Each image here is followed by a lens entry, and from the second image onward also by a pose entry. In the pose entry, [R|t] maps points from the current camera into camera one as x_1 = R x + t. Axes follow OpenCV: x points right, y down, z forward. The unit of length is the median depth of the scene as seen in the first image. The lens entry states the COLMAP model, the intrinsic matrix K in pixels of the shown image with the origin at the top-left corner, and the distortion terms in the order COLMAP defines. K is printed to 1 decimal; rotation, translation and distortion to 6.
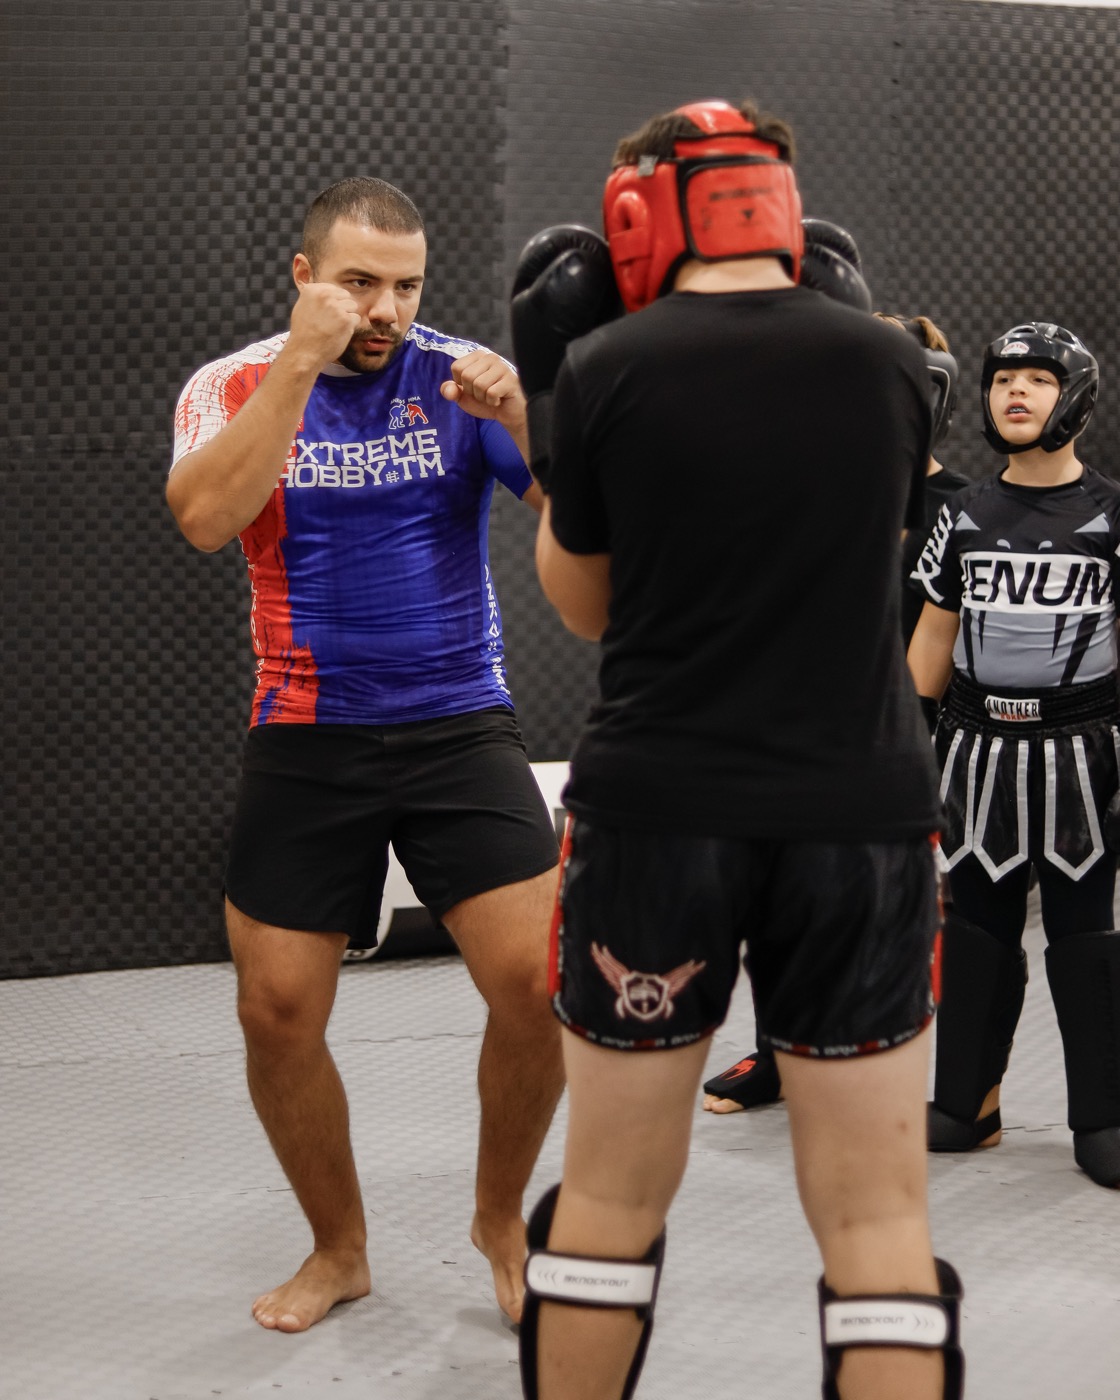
lens RADIAL K [[4423.9, 0, 560.7], [0, 4423.9, 700.6], [0, 0, 1]] dist [-0.045749, 0.000000]
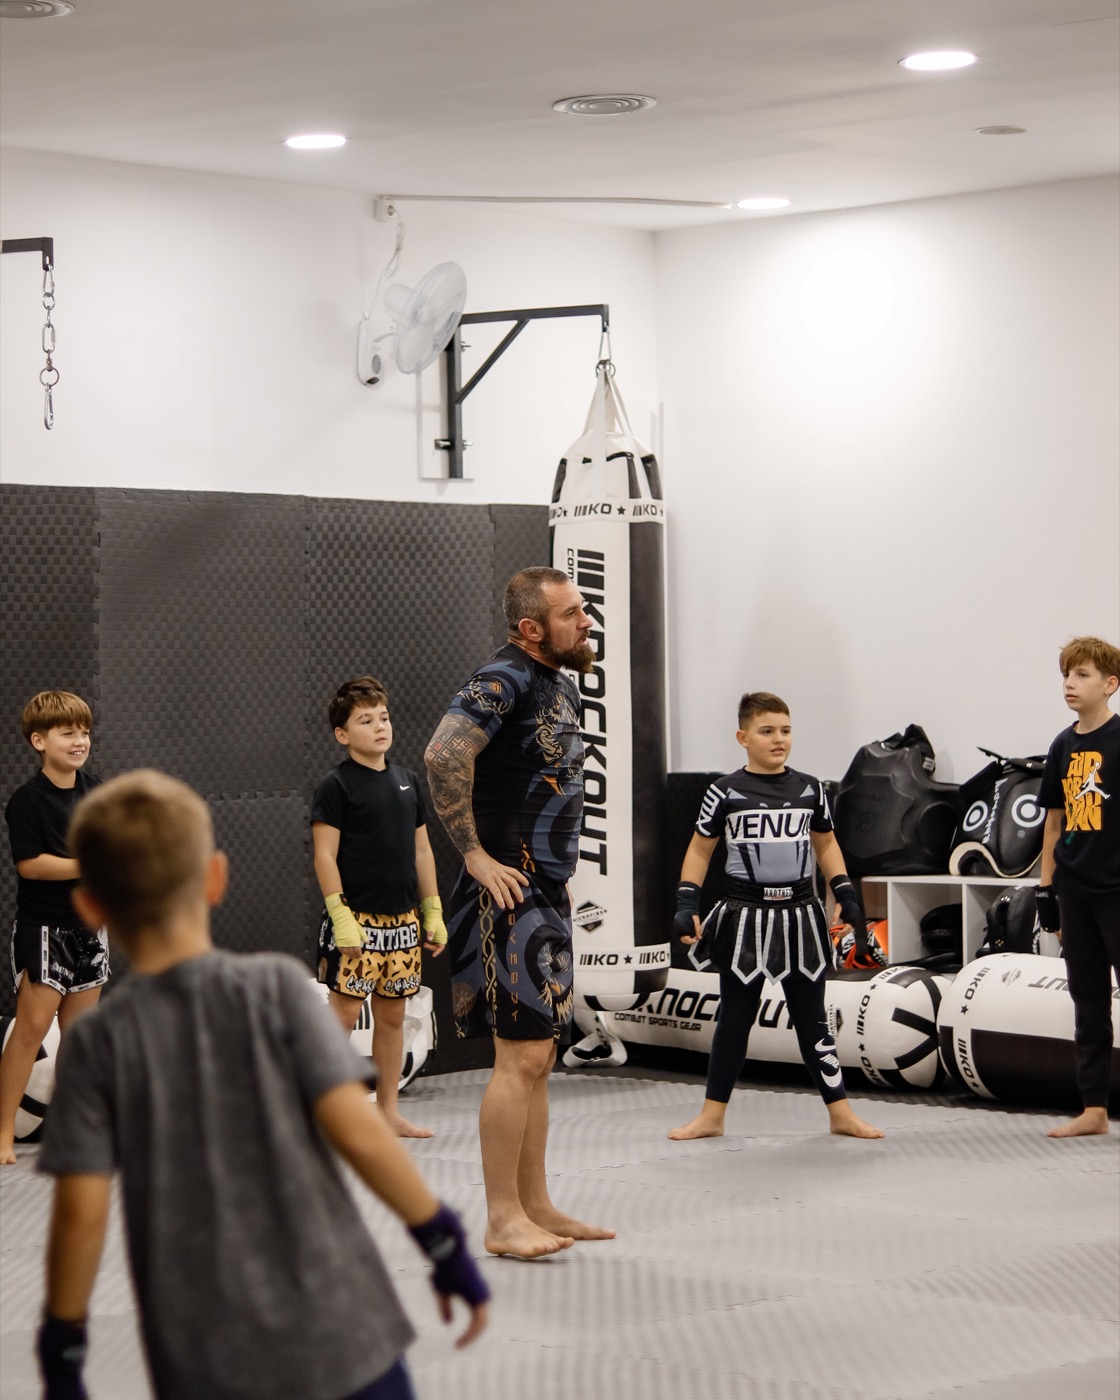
lens RADIAL K [[4423.9, 0, 559.0], [0, 4423.9, 696.3], [0, 0, 1]] dist [-0.045749, 0.000000]
pose [[0.917580, -0.023166, 0.396875, -0.467369], [0.063360, 0.994062, -0.088466, 0.050961], [-0.392469, 0.106320, 0.913599, -0.434464]]
